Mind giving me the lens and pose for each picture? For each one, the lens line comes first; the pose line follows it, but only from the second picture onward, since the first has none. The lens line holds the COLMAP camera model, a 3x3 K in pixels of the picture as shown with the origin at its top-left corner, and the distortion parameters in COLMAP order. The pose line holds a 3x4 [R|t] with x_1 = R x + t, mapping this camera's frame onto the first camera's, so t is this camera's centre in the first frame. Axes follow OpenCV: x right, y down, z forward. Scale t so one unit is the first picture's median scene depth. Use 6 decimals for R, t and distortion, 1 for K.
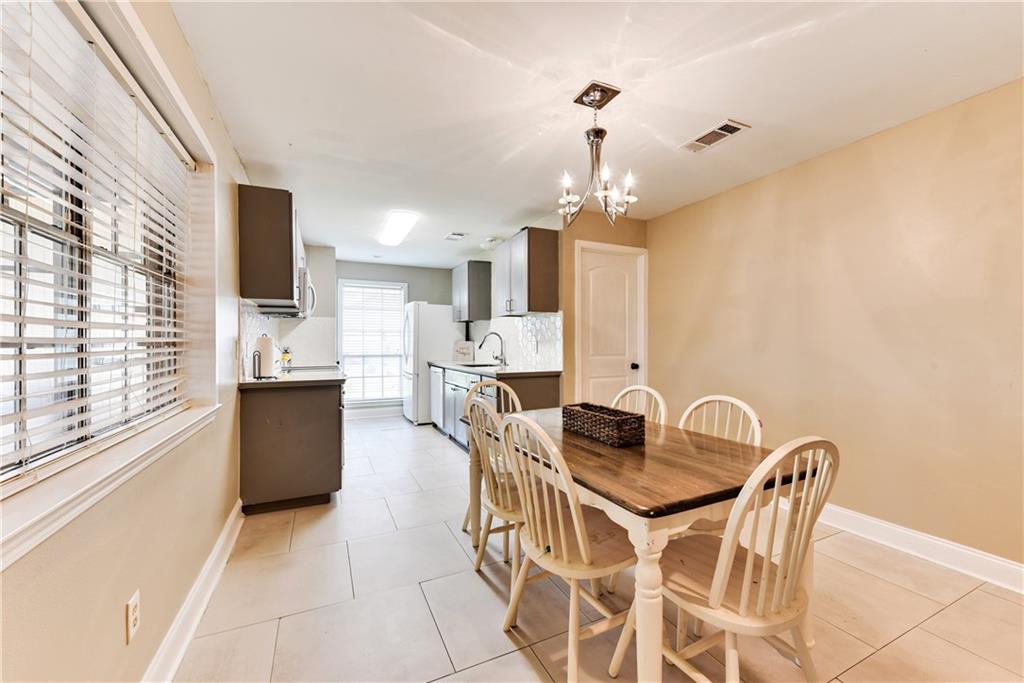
lens RADIAL K [[401.0, 0, 510.7], [0, 401.0, 345.9], [0, 0, 1]] dist [0.002144, -0.001075]
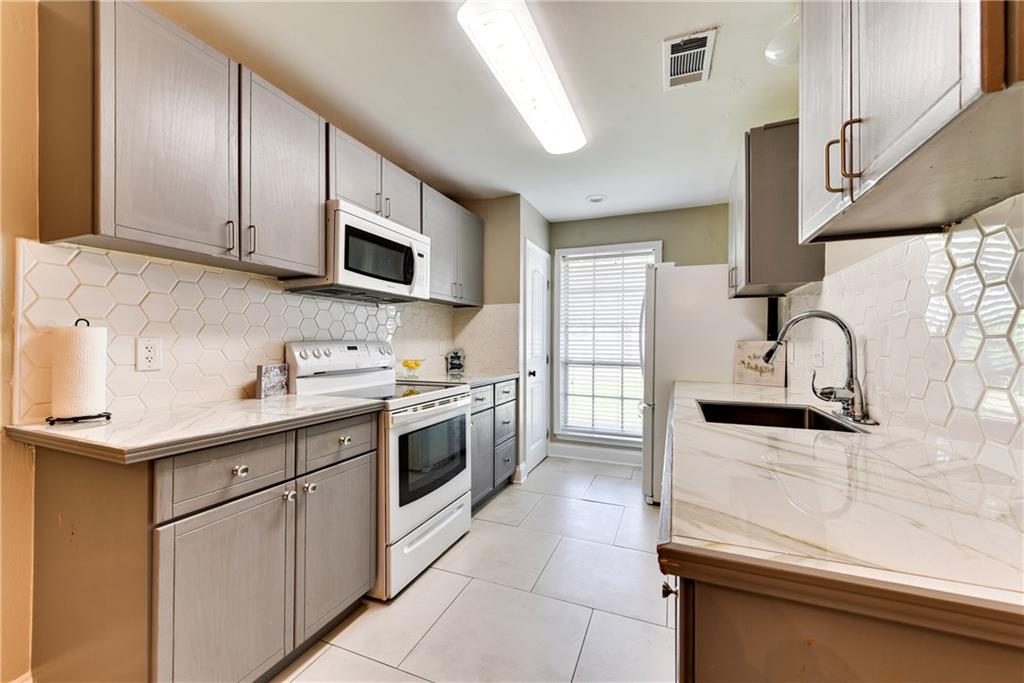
lens RADIAL K [[401.0, 0, 513.8], [0, 401.0, 340.0], [0, 0, 1]] dist [0.002144, -0.001075]
pose [[0.679446, -0.000780, -0.733725, 0.034464], [-0.012963, 0.999831, -0.013067, -0.005162], [0.733611, 0.018390, 0.679321, 0.790216]]
